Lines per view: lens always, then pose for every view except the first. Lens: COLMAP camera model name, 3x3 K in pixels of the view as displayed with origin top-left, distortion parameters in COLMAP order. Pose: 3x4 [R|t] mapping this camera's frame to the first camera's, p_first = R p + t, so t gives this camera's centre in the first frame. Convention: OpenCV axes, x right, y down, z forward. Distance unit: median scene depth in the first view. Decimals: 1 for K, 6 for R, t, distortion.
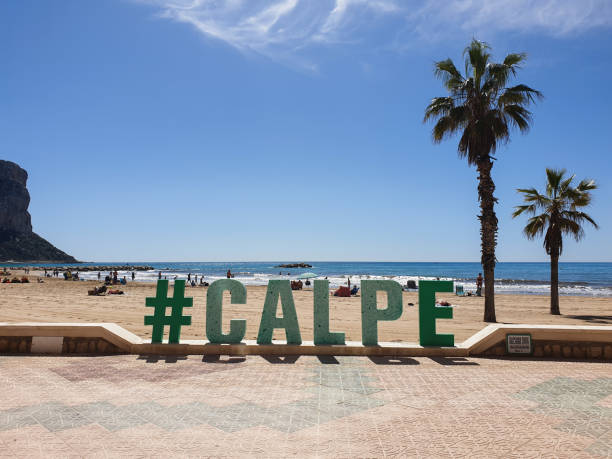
lens RADIAL K [[468.7, 0, 306.0], [0, 468.7, 229.5], [0, 0, 1]] dist [0.030670, -0.002005]
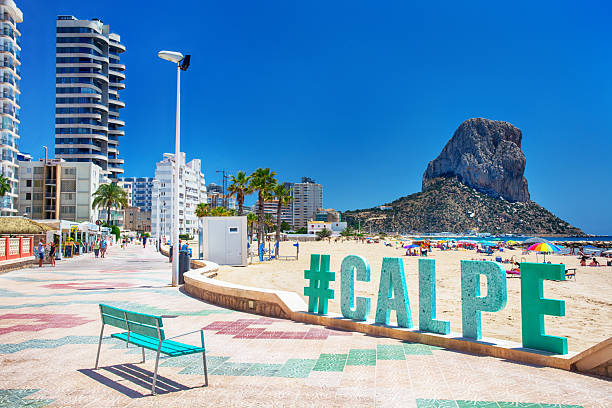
lens RADIAL K [[599.6, 0, 306.0], [0, 599.6, 204.0], [0, 0, 1]] dist [0.029677, 0.002924]
pose [[0.636309, -0.043151, -0.770227, 0.775774], [0.056005, 0.998384, -0.009666, 0.001093], [0.769399, -0.036986, 0.637697, 0.102228]]
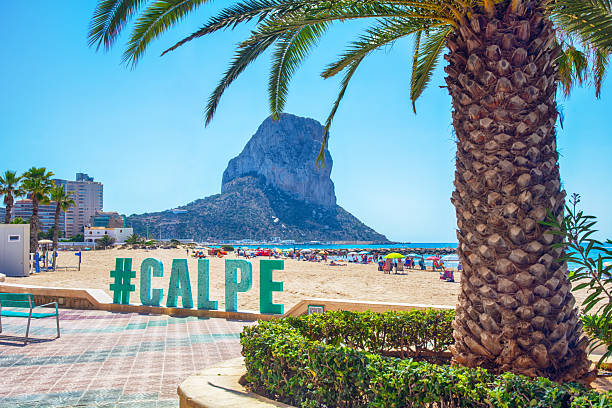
lens RADIAL K [[690.2, 0, 306.0], [0, 690.2, 204.0], [0, 0, 1]] dist [0.083247, 0.006218]
pose [[0.842948, -0.035441, -0.536826, 1.310290], [0.043050, 0.999072, 0.001640, -0.035585], [0.536270, -0.024493, 0.843691, -0.456528]]
